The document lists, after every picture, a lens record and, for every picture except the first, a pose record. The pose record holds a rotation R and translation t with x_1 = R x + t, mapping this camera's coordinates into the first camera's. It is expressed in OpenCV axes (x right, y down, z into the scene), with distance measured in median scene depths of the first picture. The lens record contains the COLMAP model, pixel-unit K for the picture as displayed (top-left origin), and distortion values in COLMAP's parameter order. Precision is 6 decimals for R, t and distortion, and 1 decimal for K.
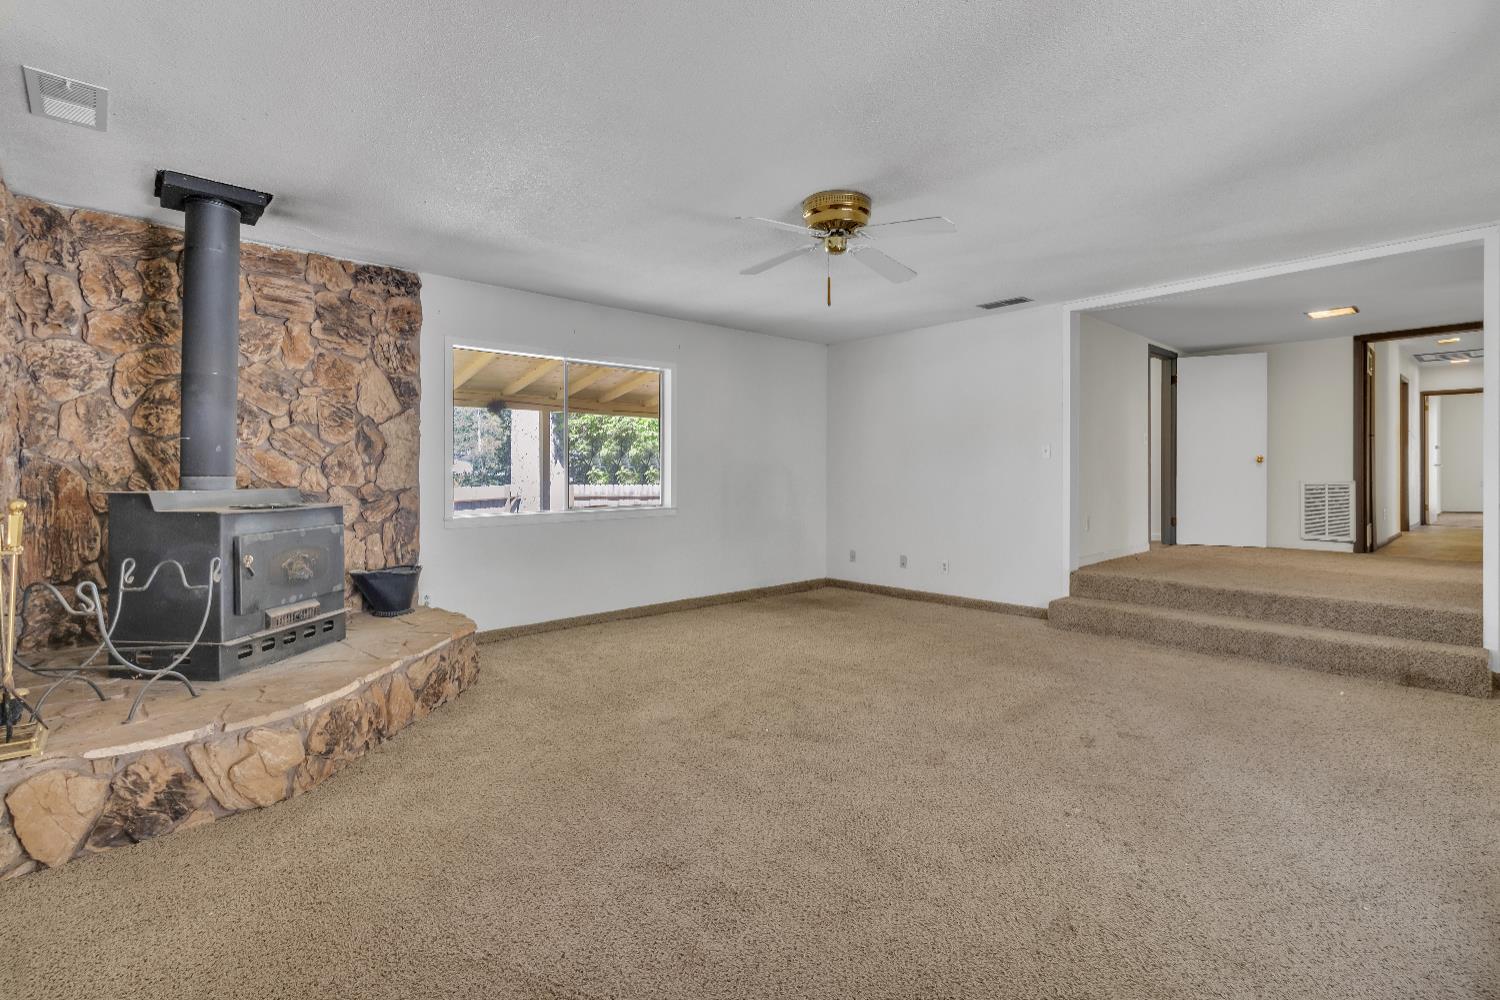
lens RADIAL K [[693.9, 0, 771.8], [0, 693.9, 470.2], [0, 0, 1]] dist [0.001274, -0.000023]
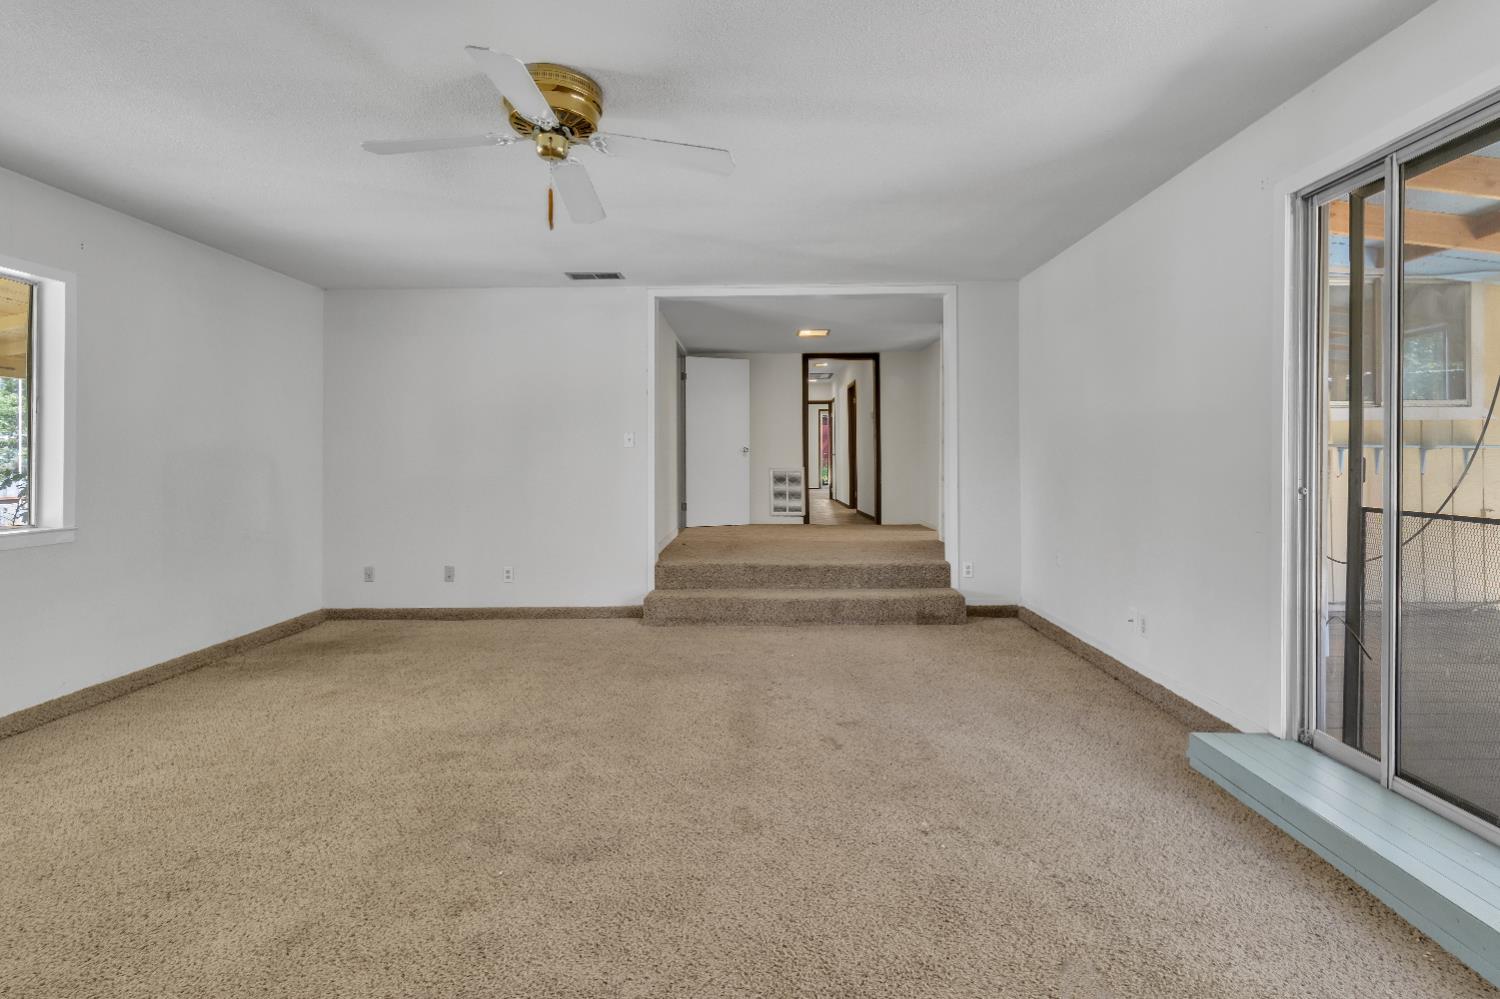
lens RADIAL K [[693.9, 0, 749.8], [0, 693.9, 451.8], [0, 0, 1]] dist [0.001274, -0.000023]
pose [[0.693292, 0.005559, 0.720635, -0.184604], [0.001413, 0.999958, -0.009073, -0.002350], [-0.720655, 0.007309, 0.693255, 0.237216]]
